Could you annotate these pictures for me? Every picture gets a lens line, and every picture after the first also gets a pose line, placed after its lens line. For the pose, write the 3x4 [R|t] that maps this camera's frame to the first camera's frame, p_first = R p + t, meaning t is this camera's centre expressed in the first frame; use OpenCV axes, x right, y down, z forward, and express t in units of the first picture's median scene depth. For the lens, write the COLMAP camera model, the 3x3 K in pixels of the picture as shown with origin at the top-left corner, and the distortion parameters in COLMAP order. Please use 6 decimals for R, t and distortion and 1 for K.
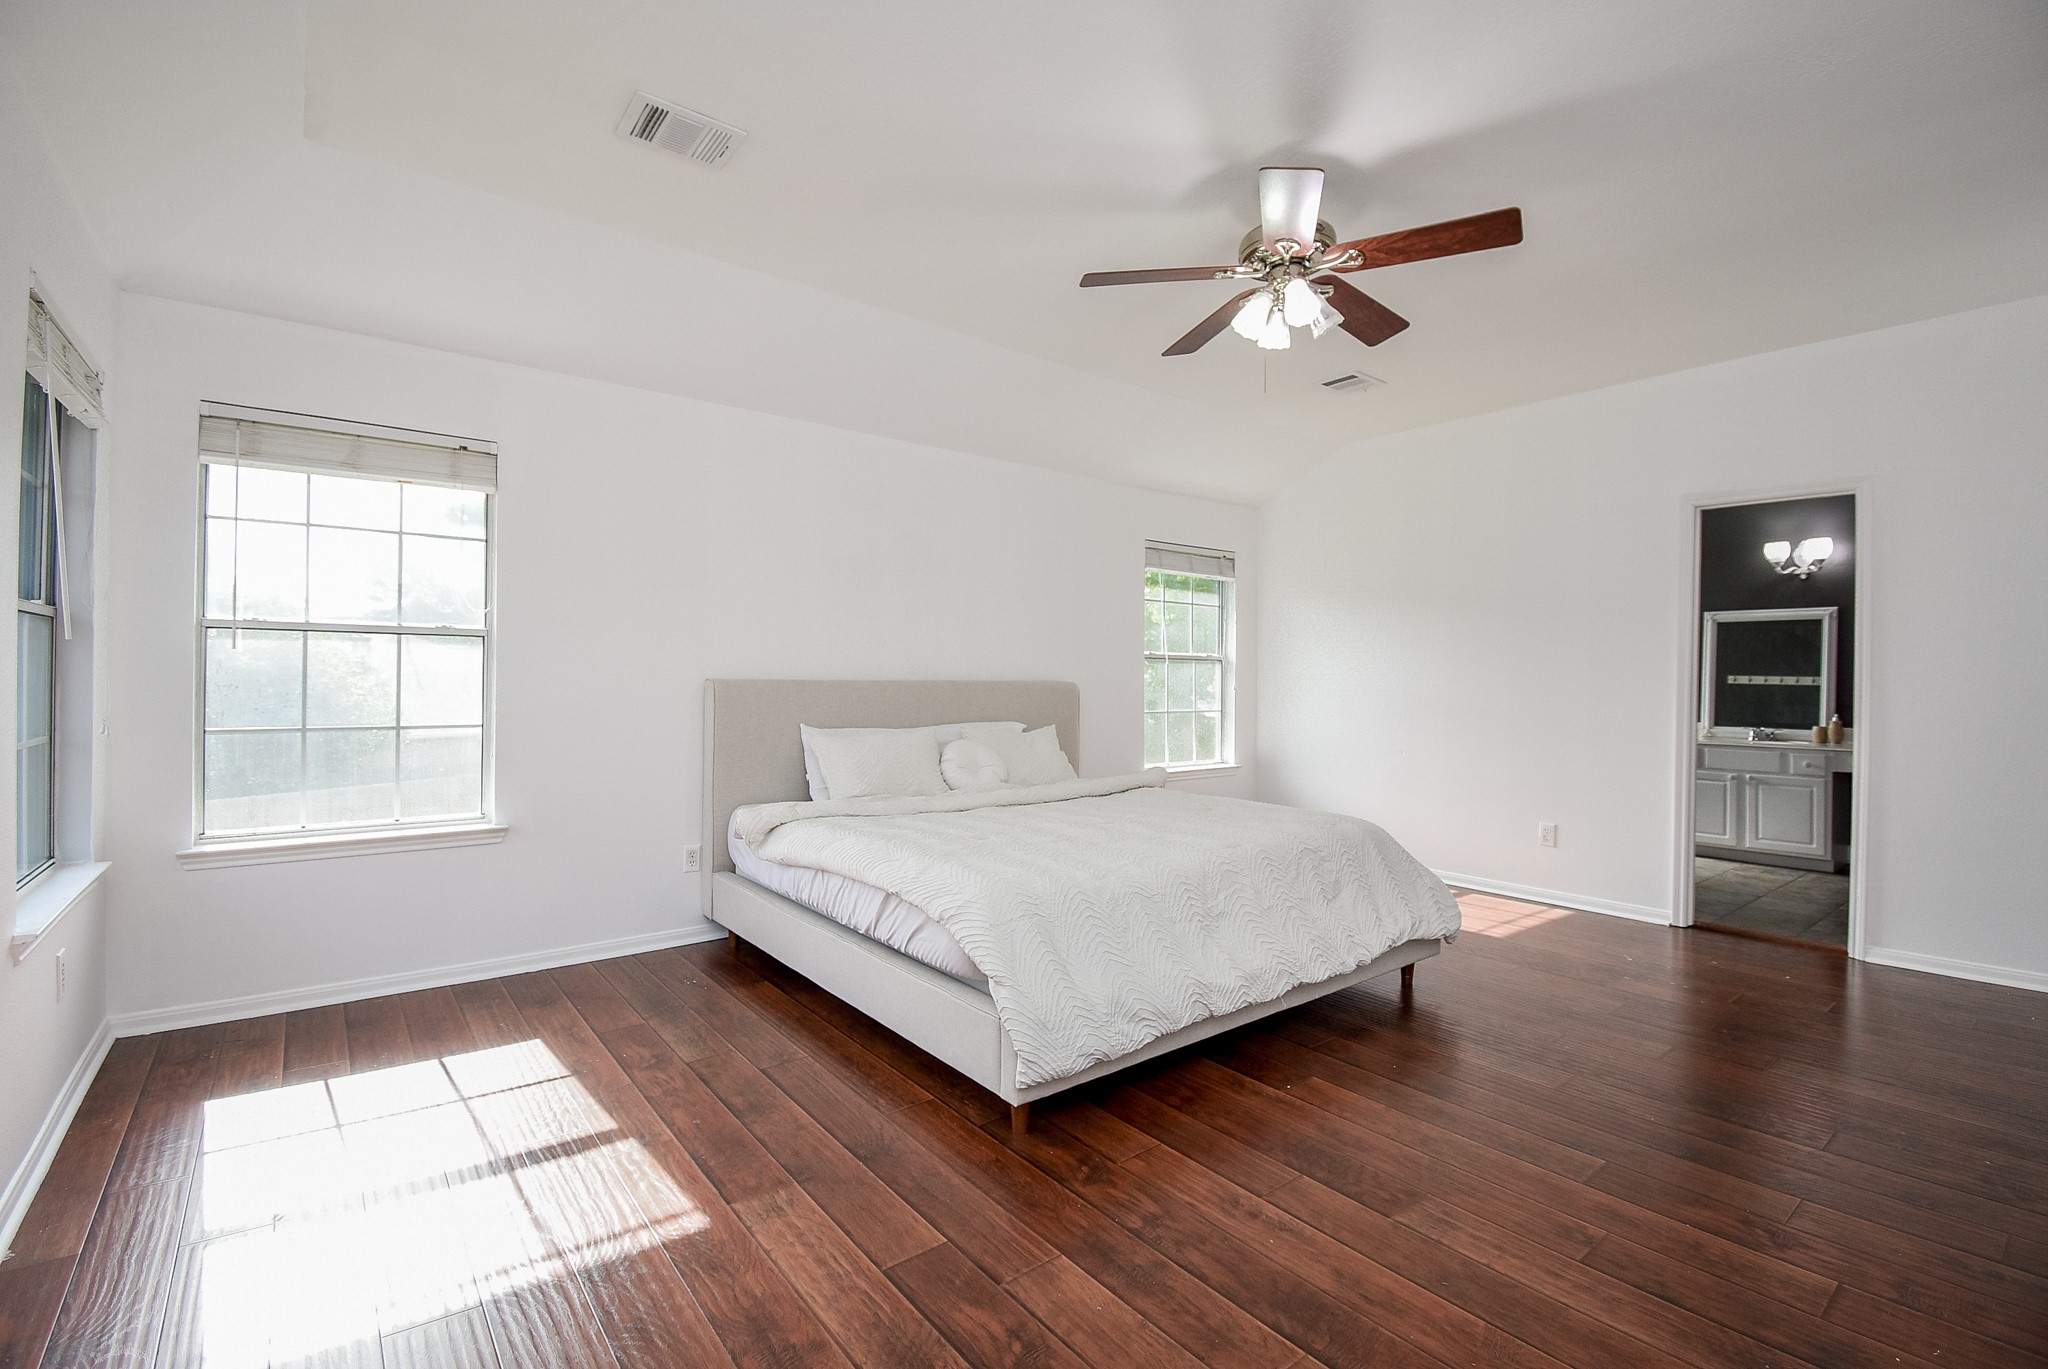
lens RADIAL K [[902.3, 0, 1023.8], [0, 902.3, 679.0], [0, 0, 1]] dist [0.021231, -0.027249]
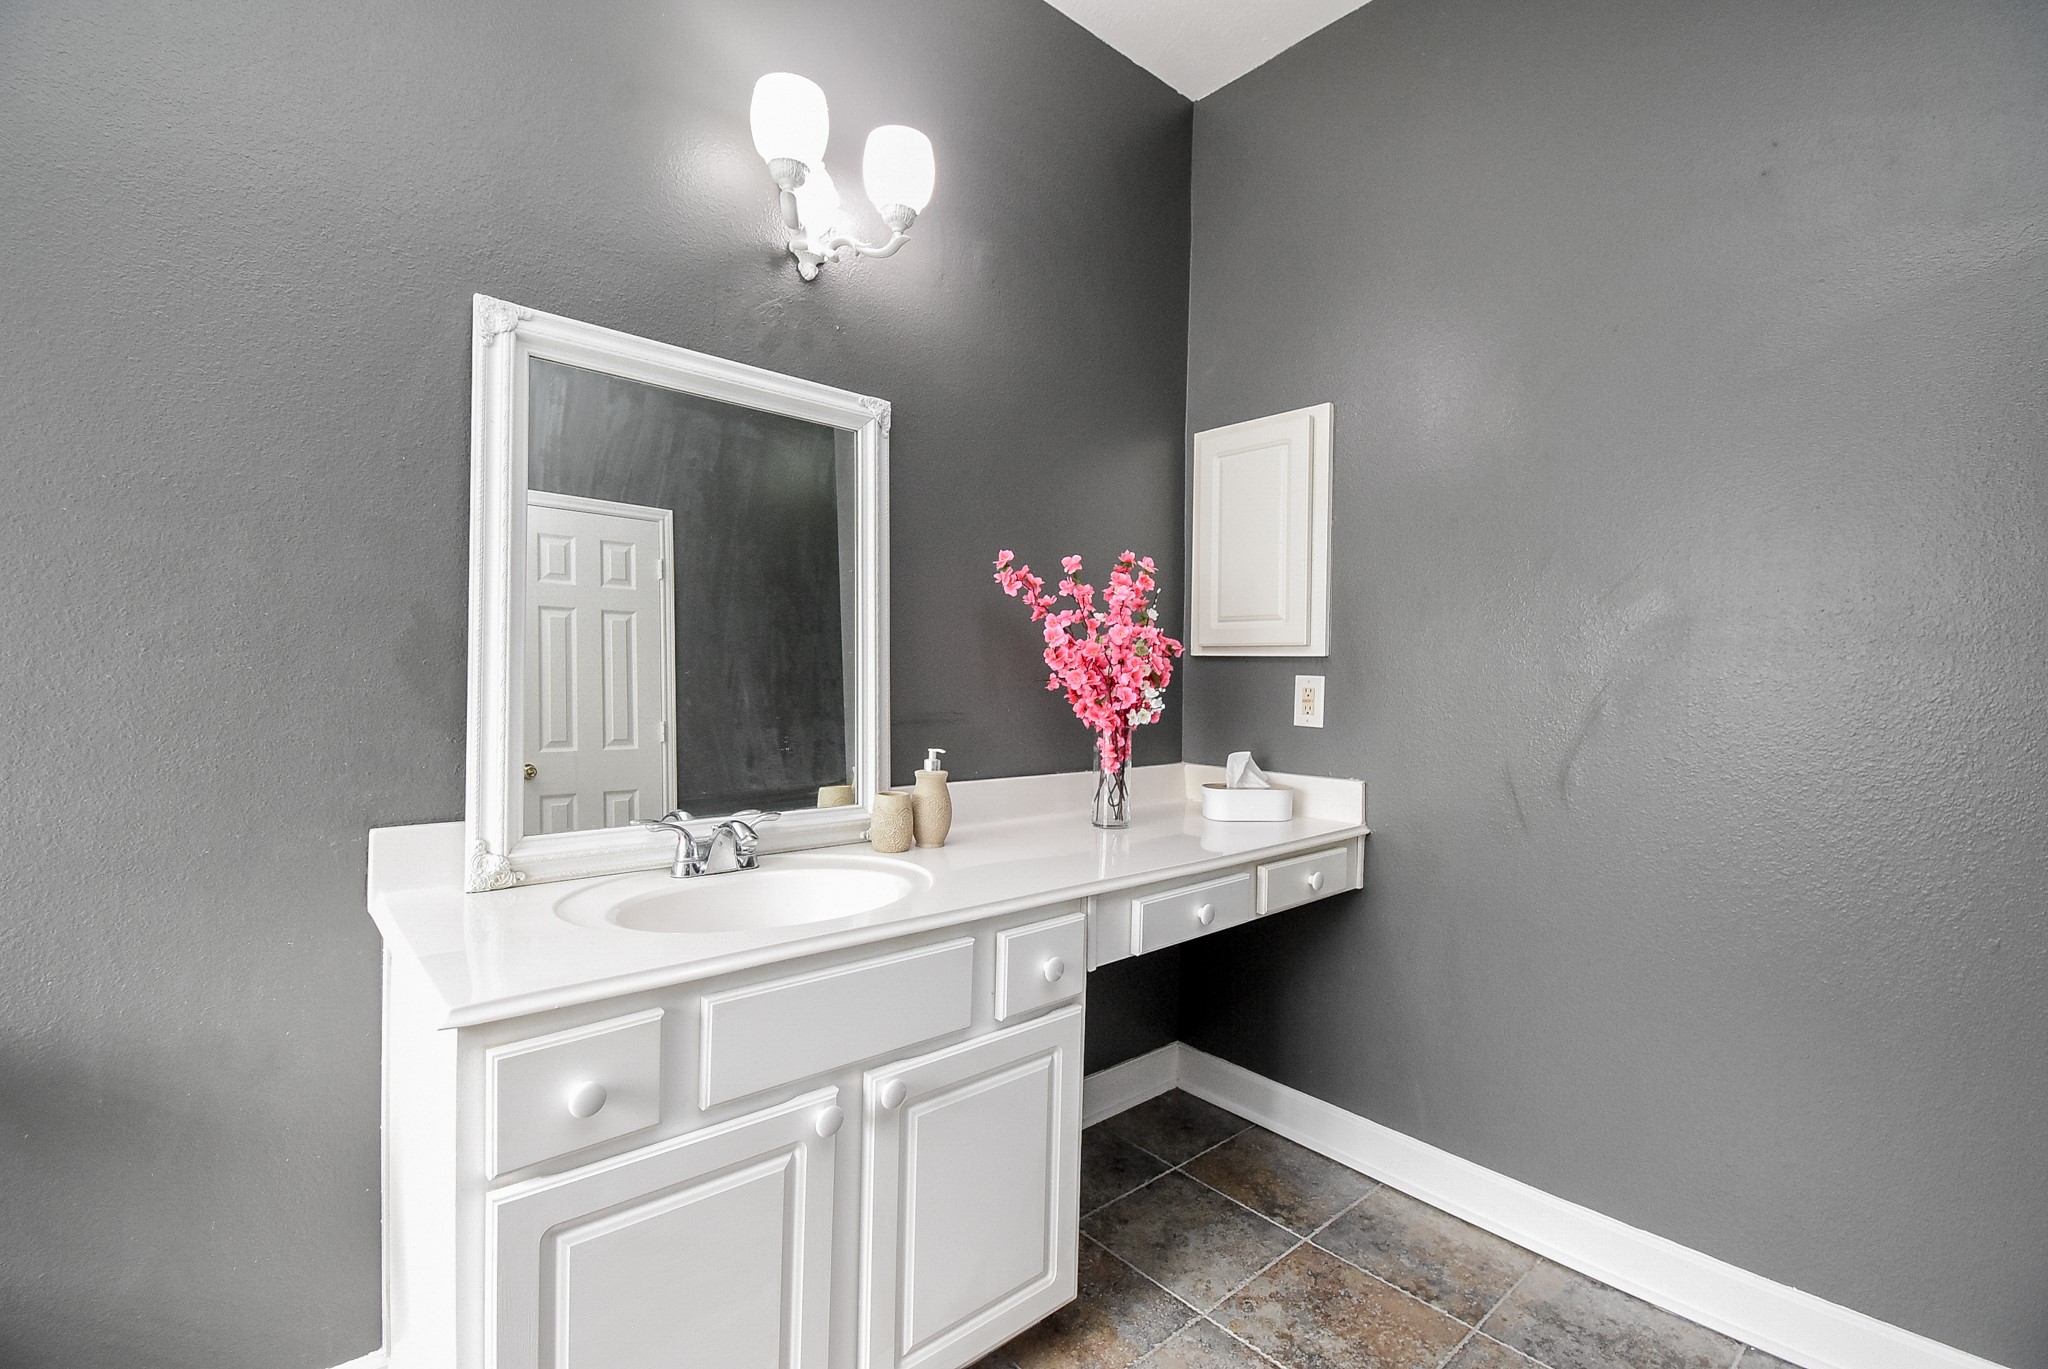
lens RADIAL K [[902.3, 0, 1023.8], [0, 902.3, 679.0], [0, 0, 1]] dist [0.021231, -0.027249]
pose [[-0.038581, 0.018582, 0.999083, 0.582335], [-0.004995, 0.999811, -0.018788, 0.021126], [-0.999243, -0.005715, -0.038481, 0.951542]]
